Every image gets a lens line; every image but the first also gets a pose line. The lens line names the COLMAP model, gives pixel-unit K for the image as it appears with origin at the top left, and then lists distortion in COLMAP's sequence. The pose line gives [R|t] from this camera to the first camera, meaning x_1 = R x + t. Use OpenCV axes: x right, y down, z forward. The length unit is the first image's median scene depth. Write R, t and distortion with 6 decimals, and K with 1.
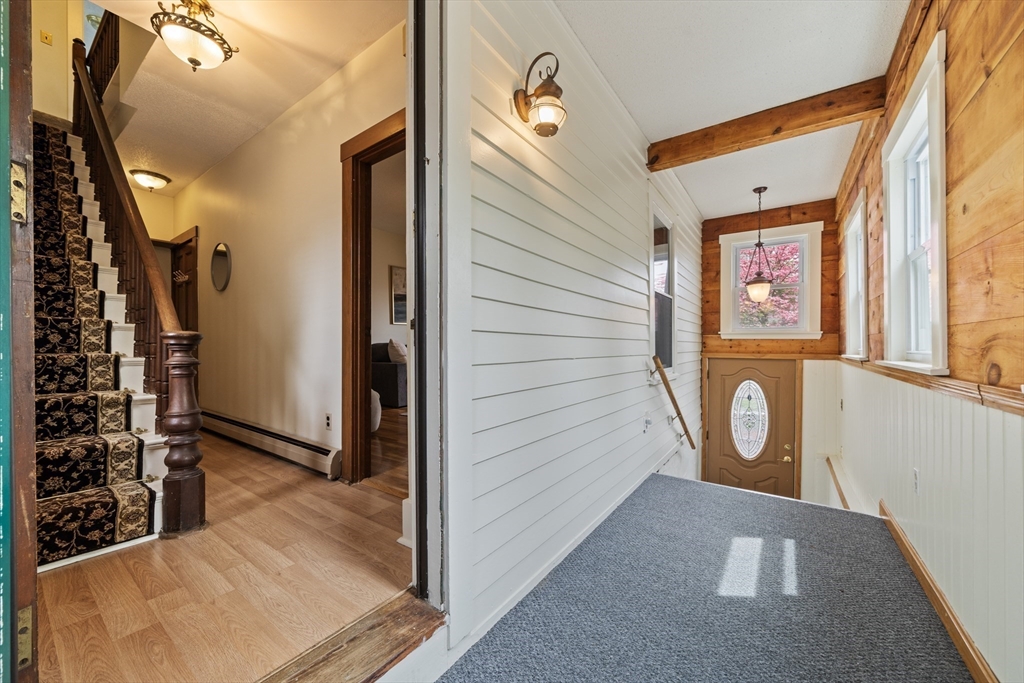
lens RADIAL K [[382.5, 0, 507.1], [0, 382.5, 352.3], [0, 0, 1]] dist [-0.000872, 0.000073]
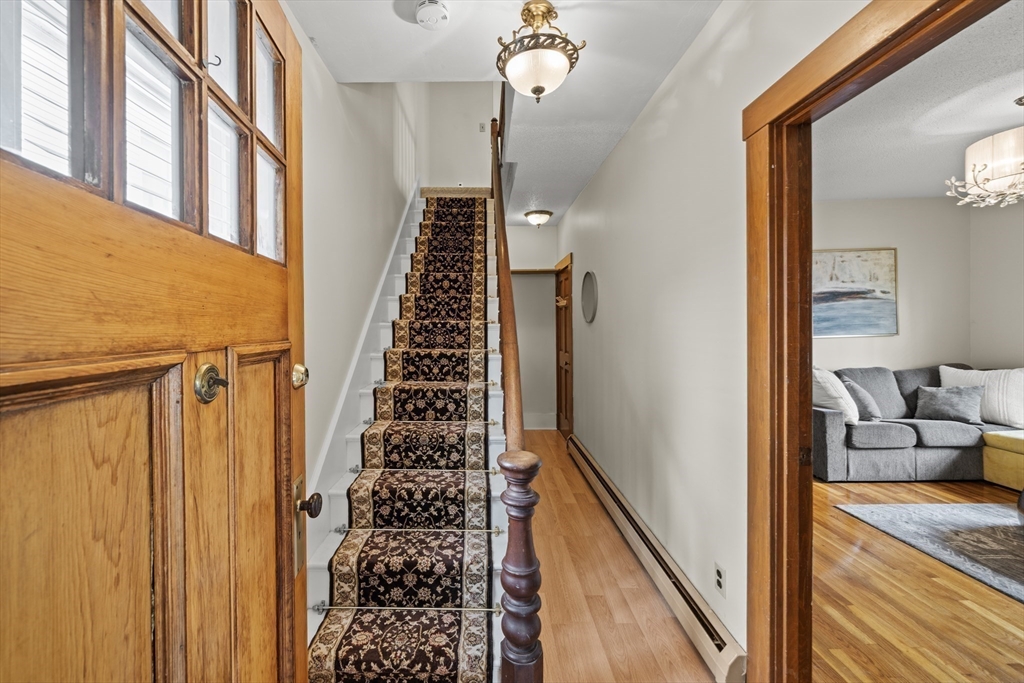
lens RADIAL K [[396.1, 0, 481.3], [0, 396.1, 324.1], [0, 0, 1]] dist [-0.006338, 0.000006]
pose [[0.582550, -0.009099, -0.812744, -0.225137], [-0.001657, 0.999922, -0.012382, -0.260851], [0.812794, 0.008559, 0.582489, 0.420177]]
